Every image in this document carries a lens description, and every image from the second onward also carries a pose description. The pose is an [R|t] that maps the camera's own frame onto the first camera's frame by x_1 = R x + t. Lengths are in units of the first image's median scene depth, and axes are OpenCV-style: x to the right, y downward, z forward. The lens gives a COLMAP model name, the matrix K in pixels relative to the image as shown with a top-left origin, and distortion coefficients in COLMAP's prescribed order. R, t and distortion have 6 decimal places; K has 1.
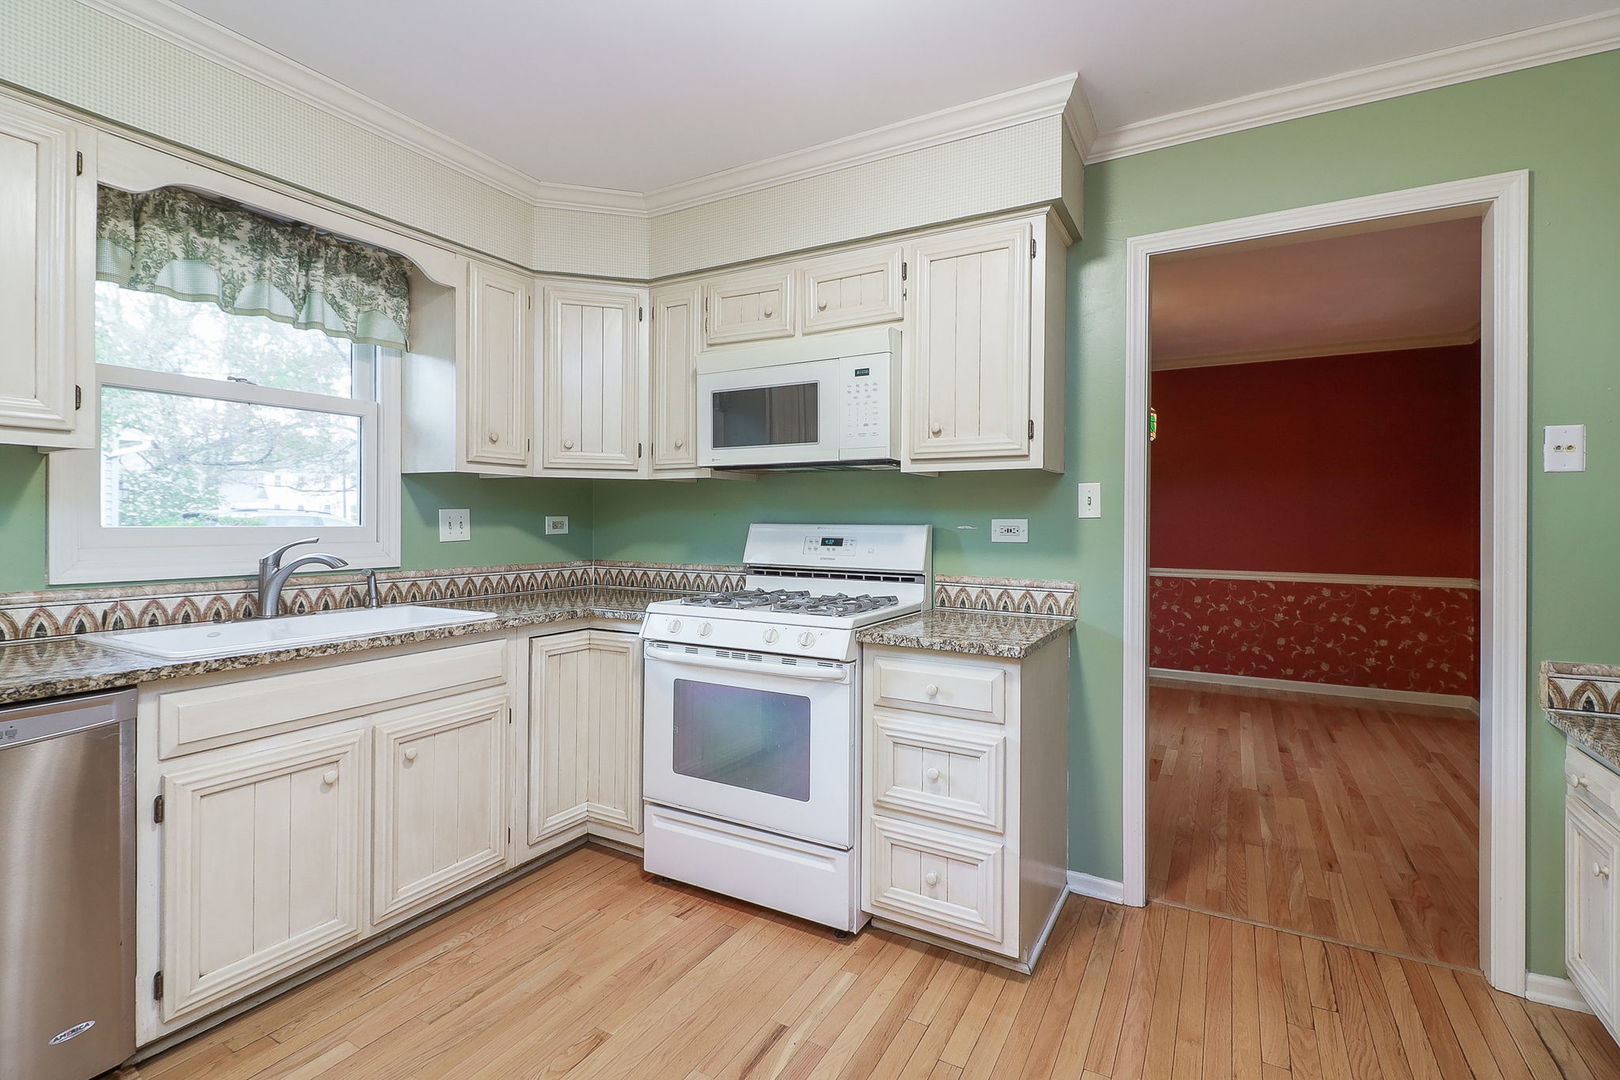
lens RADIAL K [[729.9, 0, 811.9], [0, 729.9, 523.0], [0, 0, 1]] dist [-0.007908, -0.002668]
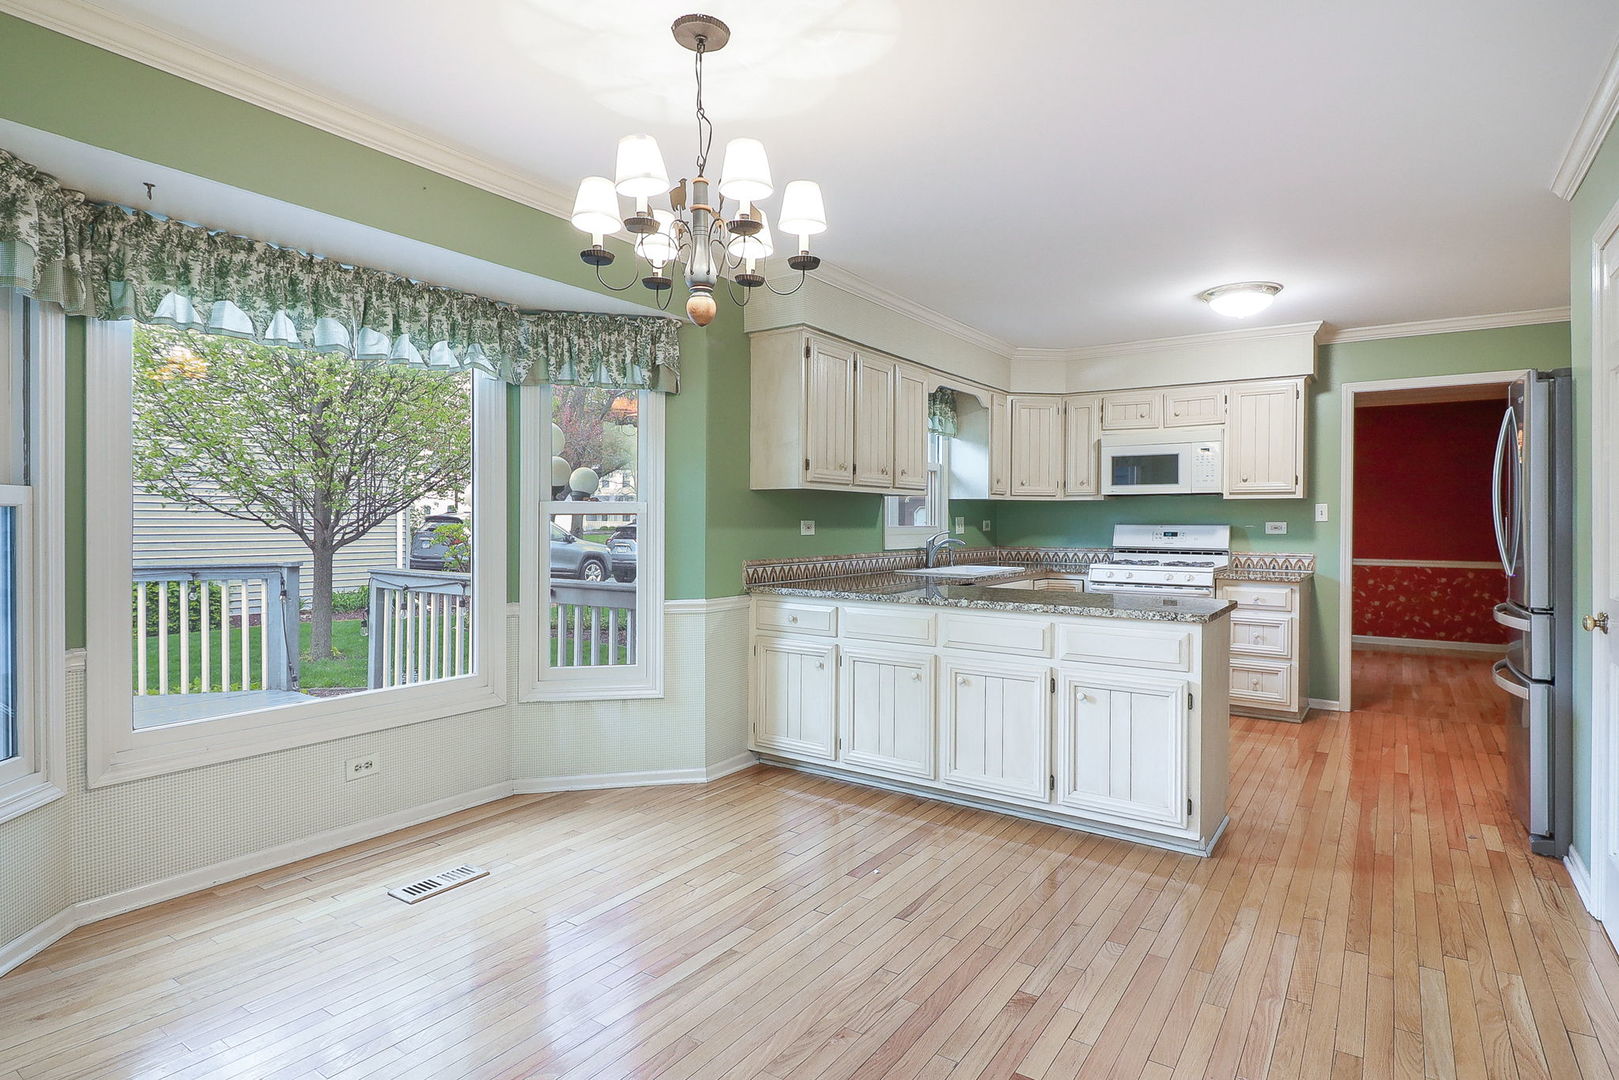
lens RADIAL K [[812.1, 0, 811.1], [0, 812.1, 530.4], [0, 0, 1]] dist [-0.021775, -0.000185]
pose [[0.994060, -0.000992, -0.108826, -0.544860], [0.001751, 0.999975, 0.006878, -0.000017], [0.108816, -0.007027, 0.994037, -0.952995]]
